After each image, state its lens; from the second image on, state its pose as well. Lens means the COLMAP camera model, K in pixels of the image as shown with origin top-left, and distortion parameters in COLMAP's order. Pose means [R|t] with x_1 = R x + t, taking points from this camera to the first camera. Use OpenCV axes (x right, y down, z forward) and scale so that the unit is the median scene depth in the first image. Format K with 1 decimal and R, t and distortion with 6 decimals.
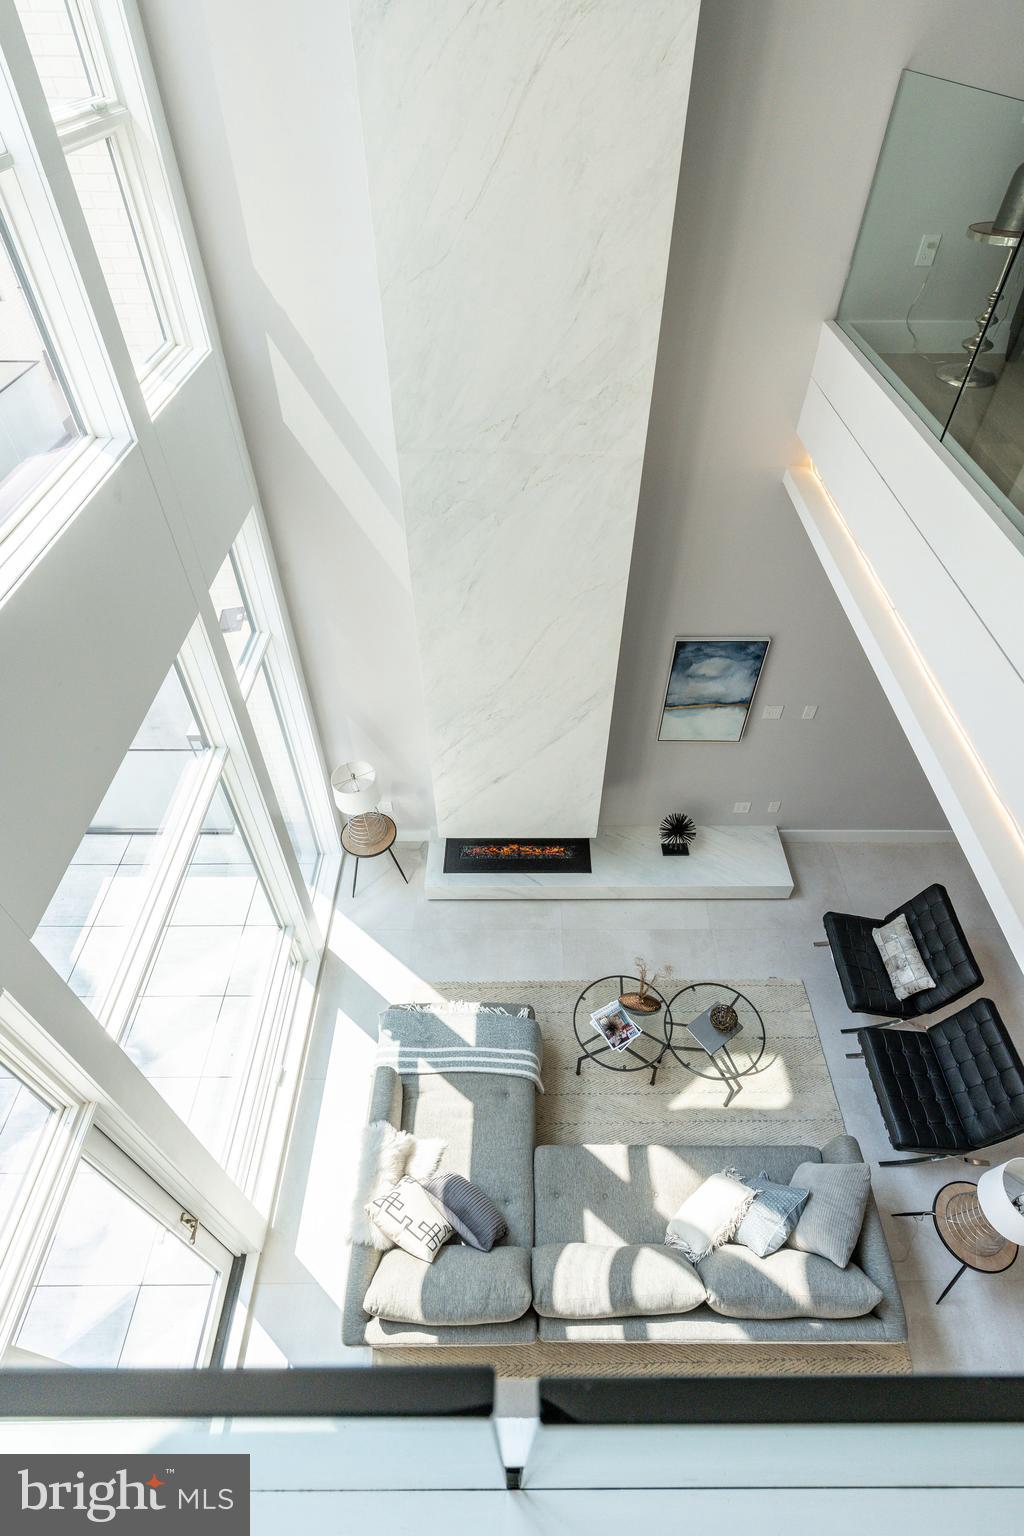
lens RADIAL K [[770.0, 0, 511.5], [0, 770.0, 775.1], [0, 0, 1]] dist [0.000559, -0.000035]
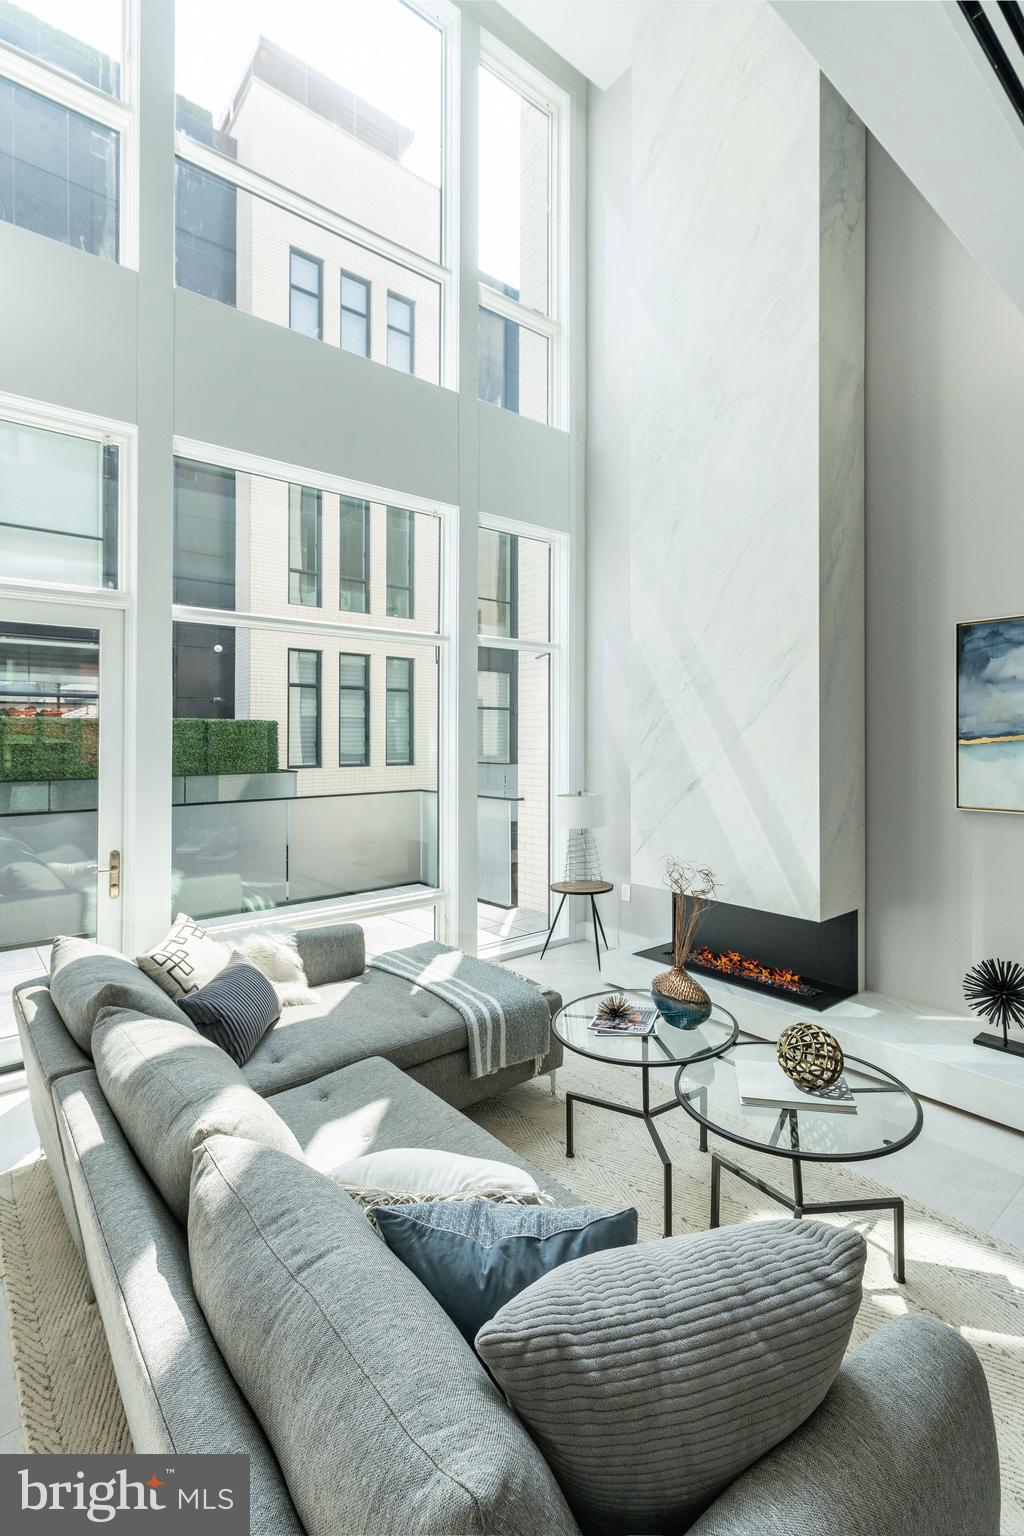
lens RADIAL K [[692.5, 0, 514.7], [0, 692.5, 761.3], [0, 0, 1]] dist [0.003729, 0.000093]
pose [[0.628845, -0.011346, -0.777448, 0.453969], [-0.558816, 0.688644, -0.462053, 0.450680], [0.540628, 0.725010, 0.426710, 0.570889]]
